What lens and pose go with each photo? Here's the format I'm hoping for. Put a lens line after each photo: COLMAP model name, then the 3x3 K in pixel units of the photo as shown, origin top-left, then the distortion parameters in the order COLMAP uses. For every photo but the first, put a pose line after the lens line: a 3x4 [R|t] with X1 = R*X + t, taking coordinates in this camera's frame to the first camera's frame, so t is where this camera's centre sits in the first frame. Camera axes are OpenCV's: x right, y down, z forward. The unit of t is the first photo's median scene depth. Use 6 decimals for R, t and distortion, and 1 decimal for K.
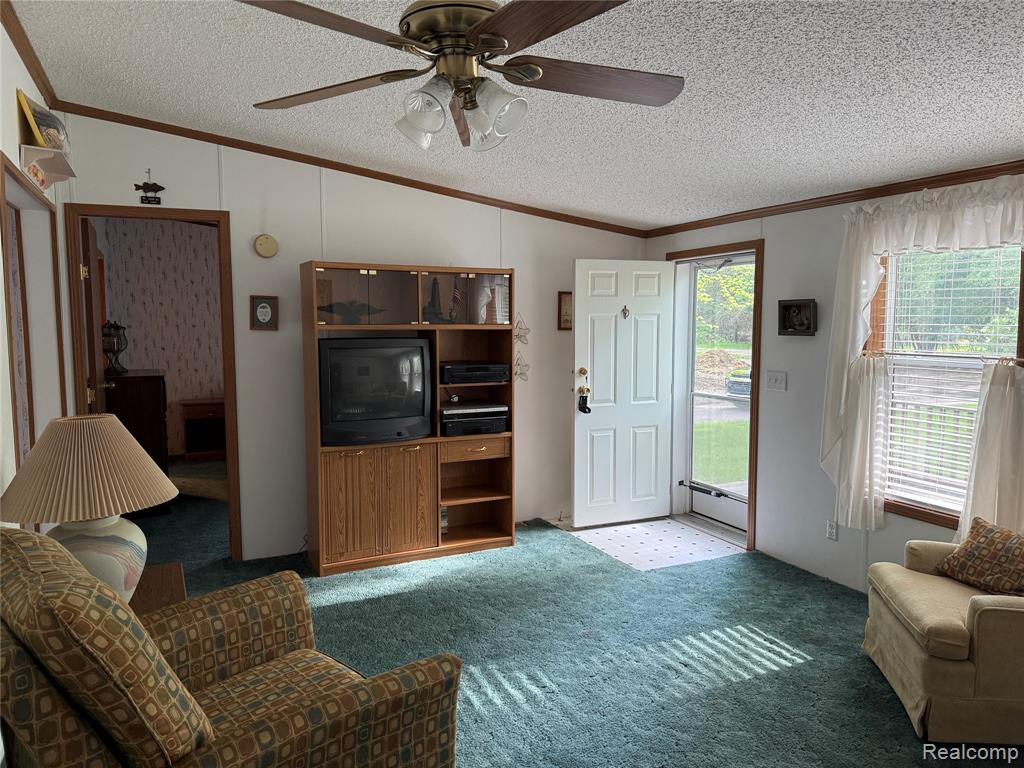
lens RADIAL K [[721.5, 0, 509.7], [0, 721.5, 382.1], [0, 0, 1]] dist [0.089846, -0.131364]
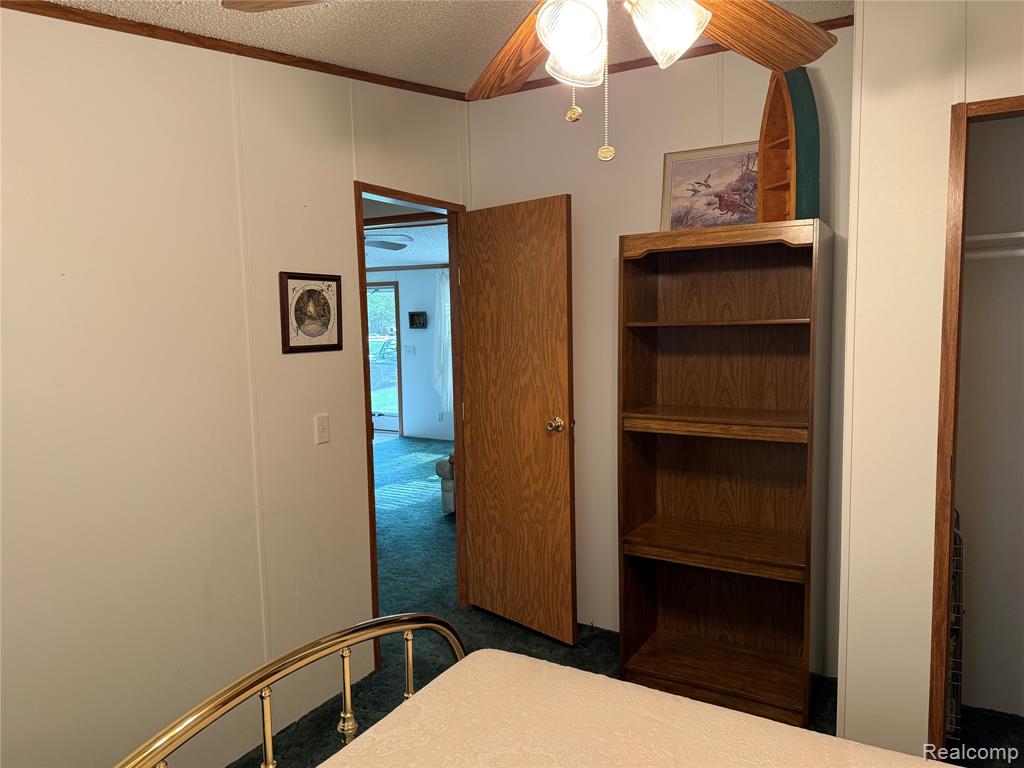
lens RADIAL K [[721.5, 0, 509.7], [0, 721.5, 382.1], [0, 0, 1]] dist [0.089846, -0.131364]
pose [[0.828745, -0.069382, 0.555308, -0.571201], [0.067302, 0.997440, 0.024182, 0.058773], [-0.555564, 0.017333, 0.831293, -0.902927]]
